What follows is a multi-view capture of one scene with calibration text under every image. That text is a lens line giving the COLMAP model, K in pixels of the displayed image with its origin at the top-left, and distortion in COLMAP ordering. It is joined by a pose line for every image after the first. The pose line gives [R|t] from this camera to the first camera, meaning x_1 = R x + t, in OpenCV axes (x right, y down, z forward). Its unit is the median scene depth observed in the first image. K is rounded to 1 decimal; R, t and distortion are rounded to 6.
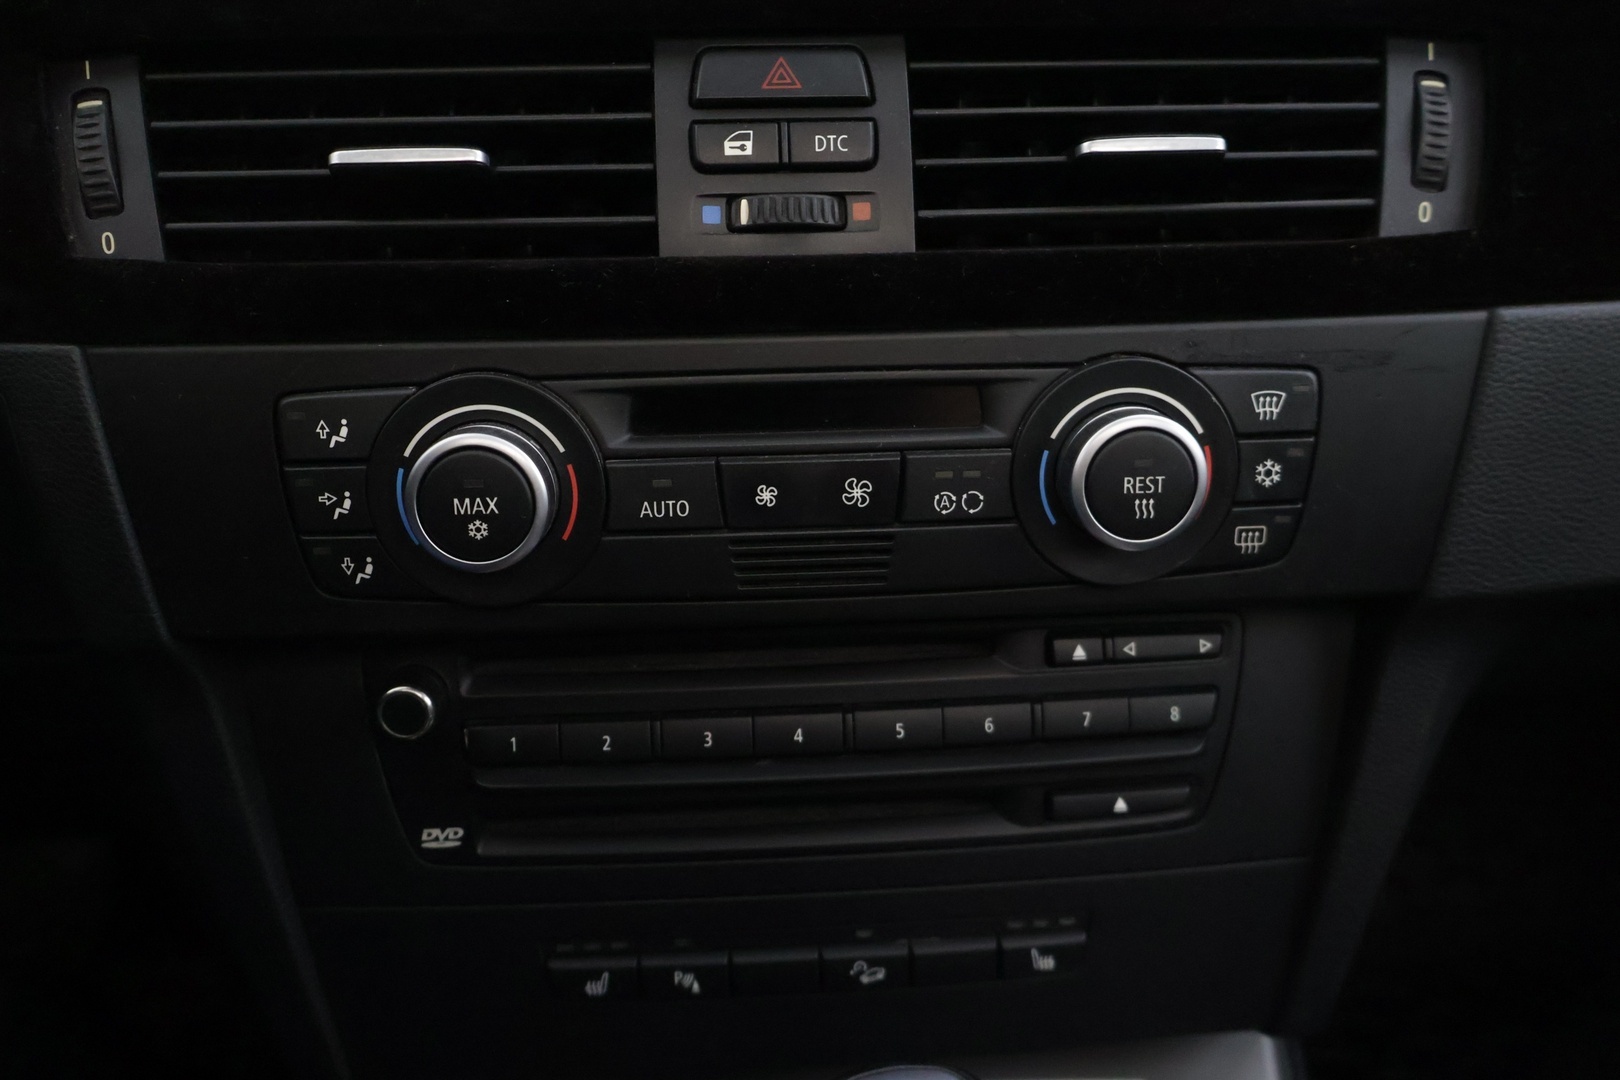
lens RADIAL K [[1384.7, 0, 815.2], [0, 1384.7, 530.5], [0, 0, 1]] dist [-0.006497, 0.017248]
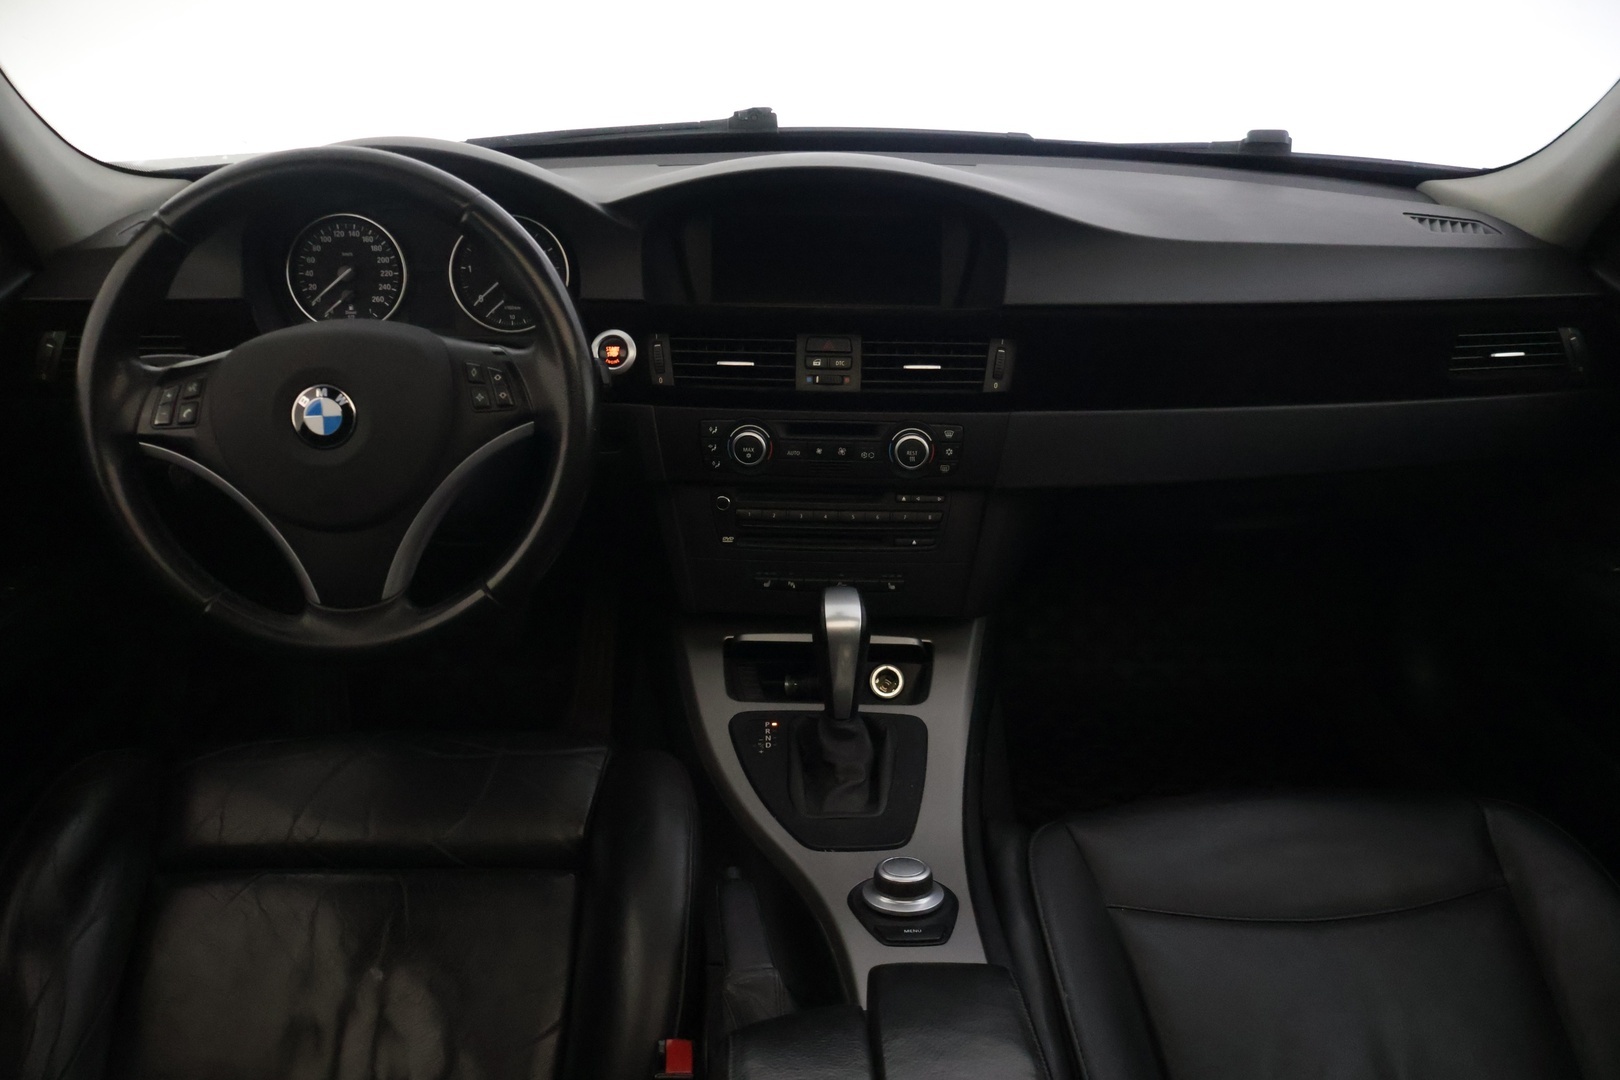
lens RADIAL K [[1384.7, 0, 804.7], [0, 1384.7, 534.1], [0, 0, 1]] dist [-0.006497, 0.017248]
pose [[0.995106, 0.056016, -0.081396, 0.258487], [-0.054153, 0.998222, 0.024913, 0.115088], [0.082647, -0.020383, 0.996370, -2.943991]]
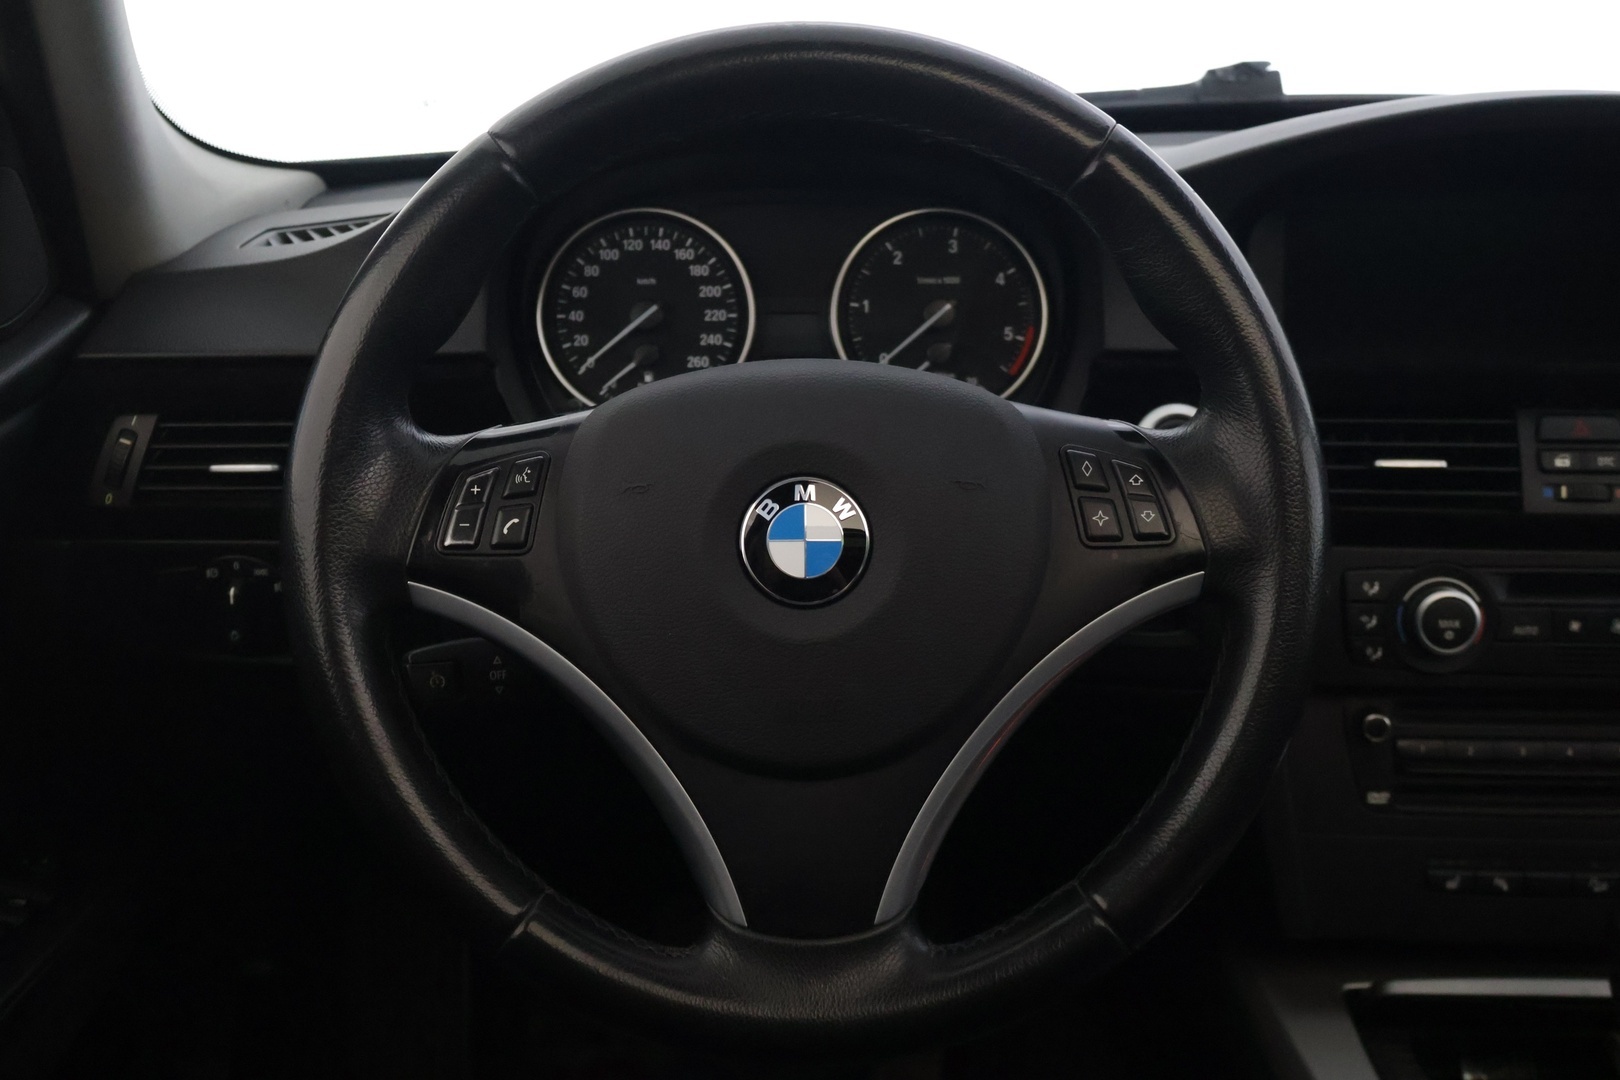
lens RADIAL K [[1965.5, 0, 802.5], [0, 1965.5, 535.4], [0, 0, 1]] dist [0.005133, 0.000000]
pose [[0.995594, 0.035429, -0.086816, -0.937845], [-0.045469, 0.992143, -0.116553, 0.236757], [0.082004, 0.119987, 0.989383, -2.042147]]
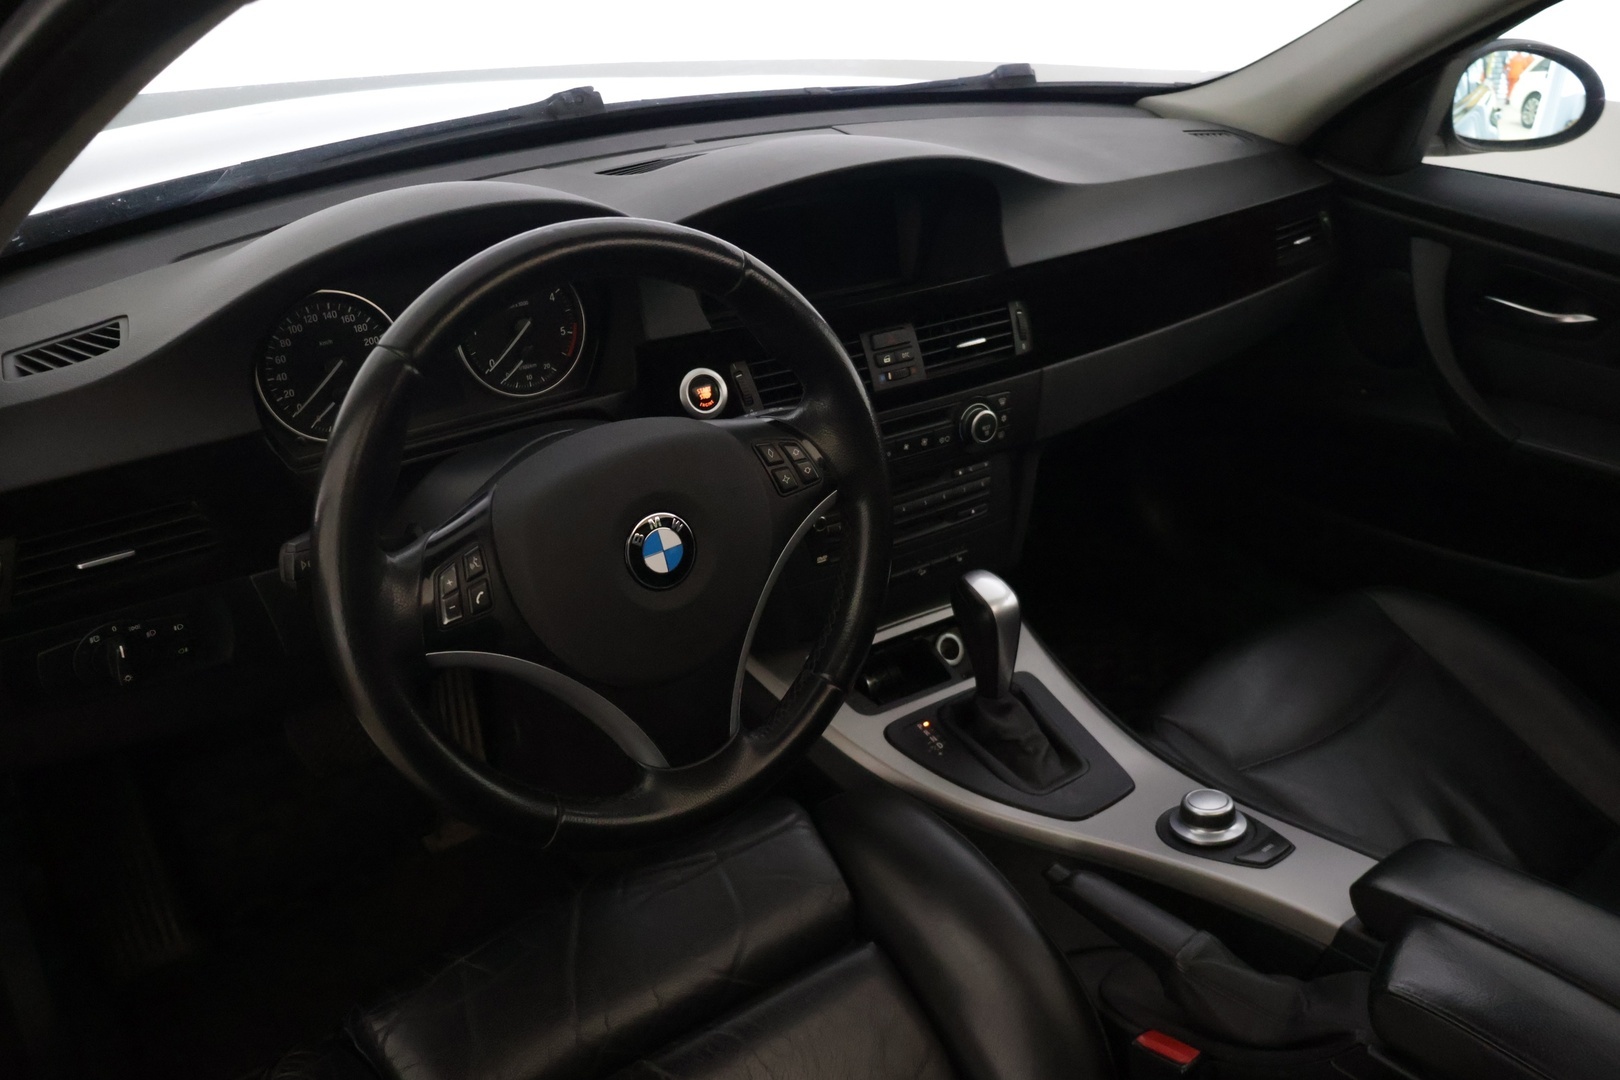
lens RADIAL K [[1384.7, 0, 837.8], [0, 1384.7, 528.2], [0, 0, 1]] dist [-0.006497, 0.017248]
pose [[0.853403, -0.212906, 0.475788, -2.095266], [0.166898, 0.976335, 0.137533, -0.368162], [-0.493811, -0.037963, 0.868740, -2.296108]]
